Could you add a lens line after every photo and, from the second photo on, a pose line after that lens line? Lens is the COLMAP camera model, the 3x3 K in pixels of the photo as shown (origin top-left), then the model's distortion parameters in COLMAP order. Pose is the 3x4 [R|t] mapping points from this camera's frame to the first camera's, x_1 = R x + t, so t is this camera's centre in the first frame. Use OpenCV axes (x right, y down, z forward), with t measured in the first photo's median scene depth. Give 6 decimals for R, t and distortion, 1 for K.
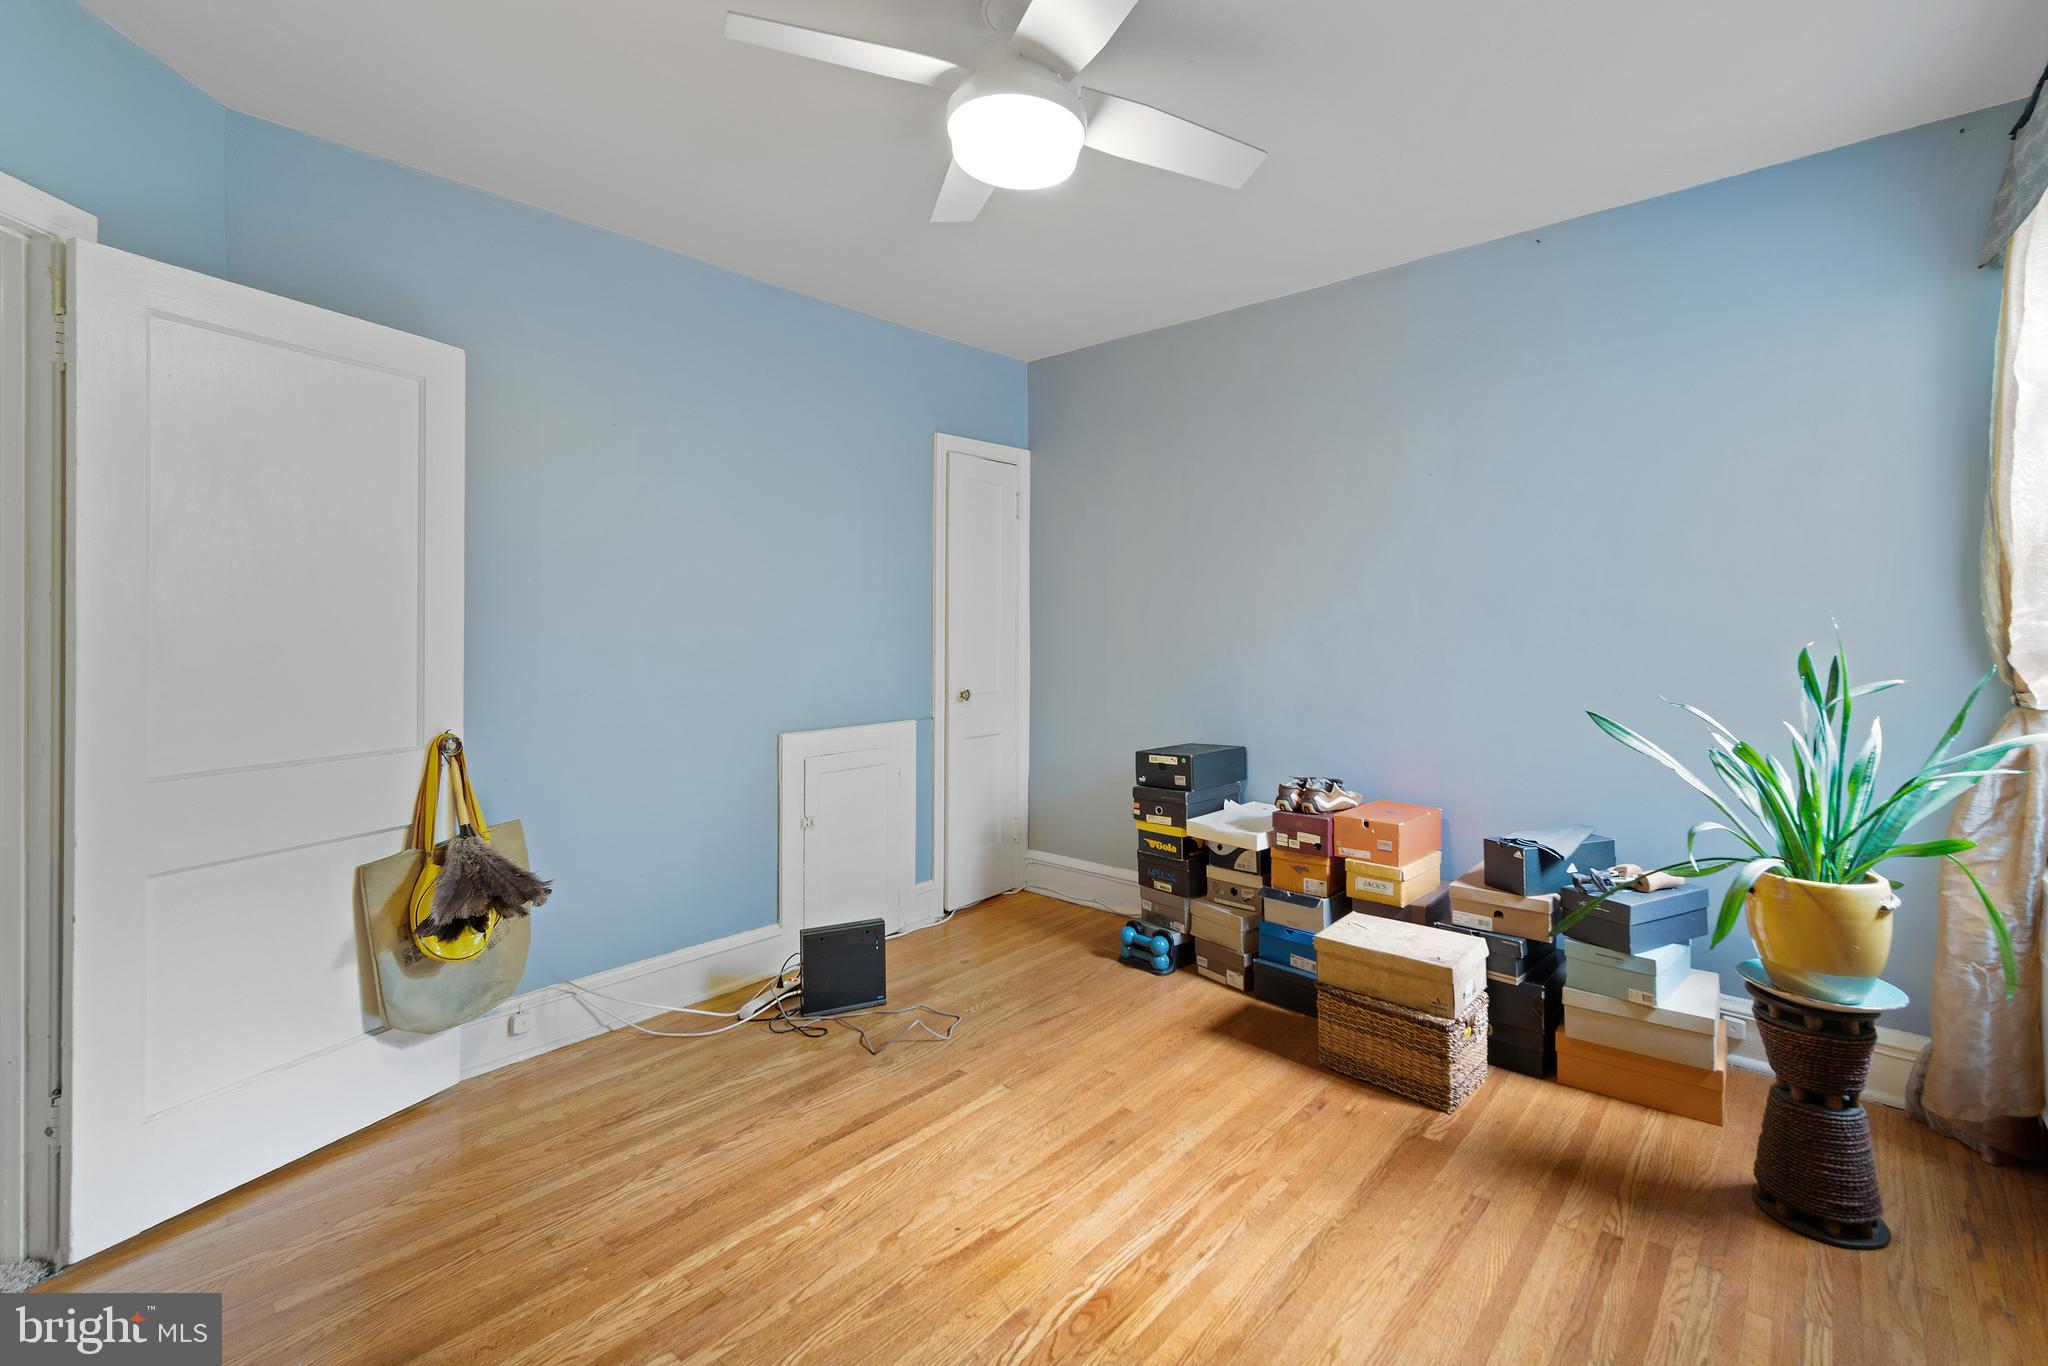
lens RADIAL K [[893.5, 0, 1025.0], [0, 893.5, 625.0], [0, 0, 1]] dist [0.003027, -0.000131]
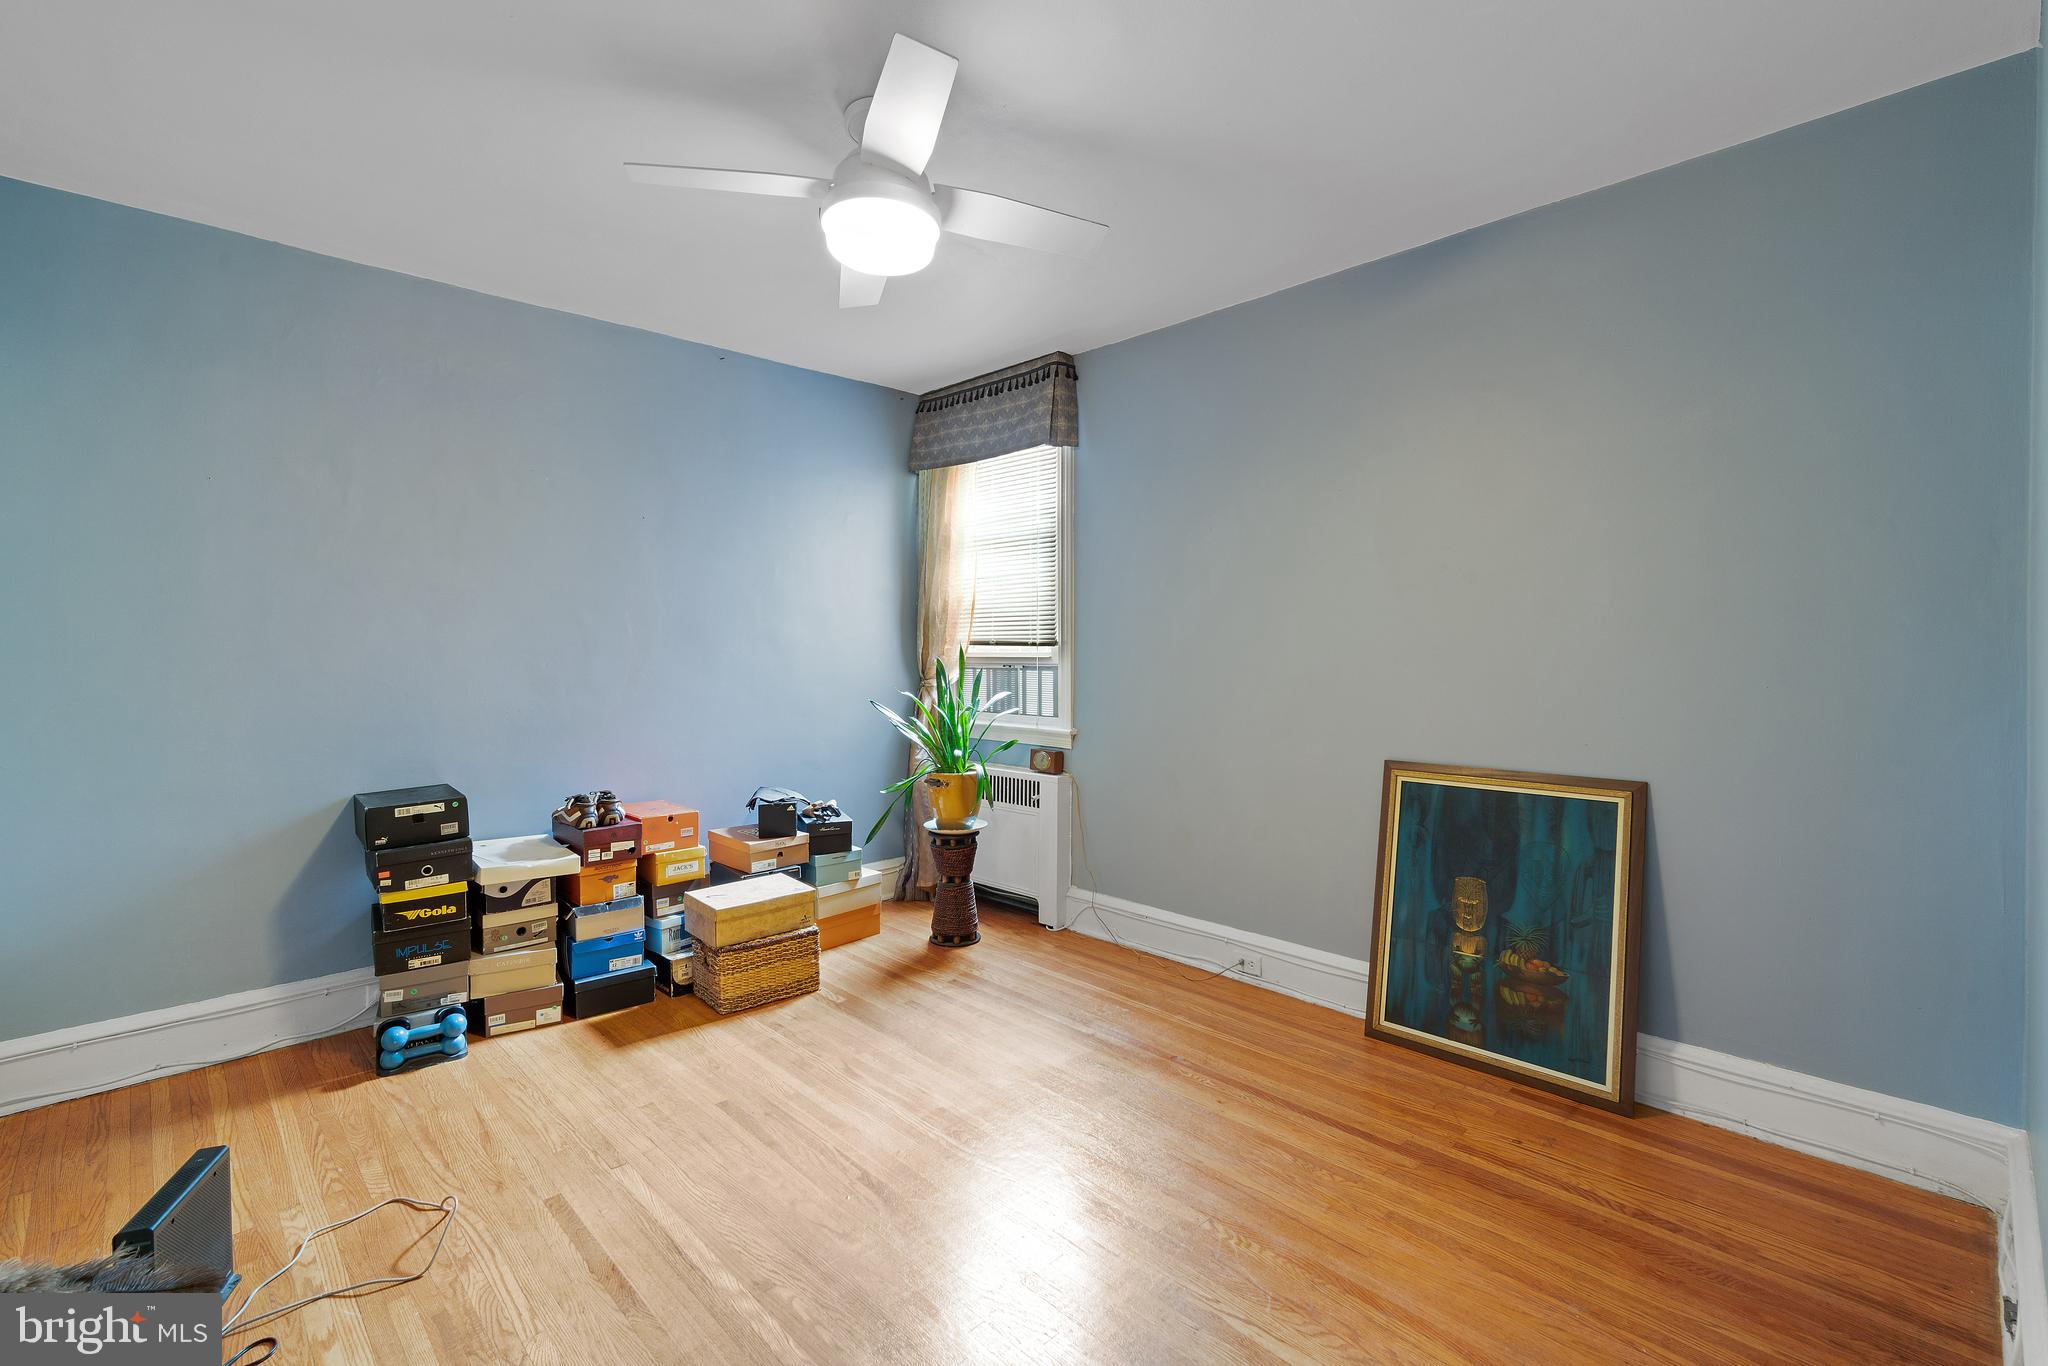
lens RADIAL K [[910.1, 0, 1021.9], [0, 910.1, 658.3], [0, 0, 1]] dist [-0.000823, -0.000063]
pose [[0.076005, -0.011245, 0.997044, -0.743230], [-0.005299, 0.999918, 0.011681, -0.001572], [-0.997093, -0.006171, 0.075940, 0.448392]]
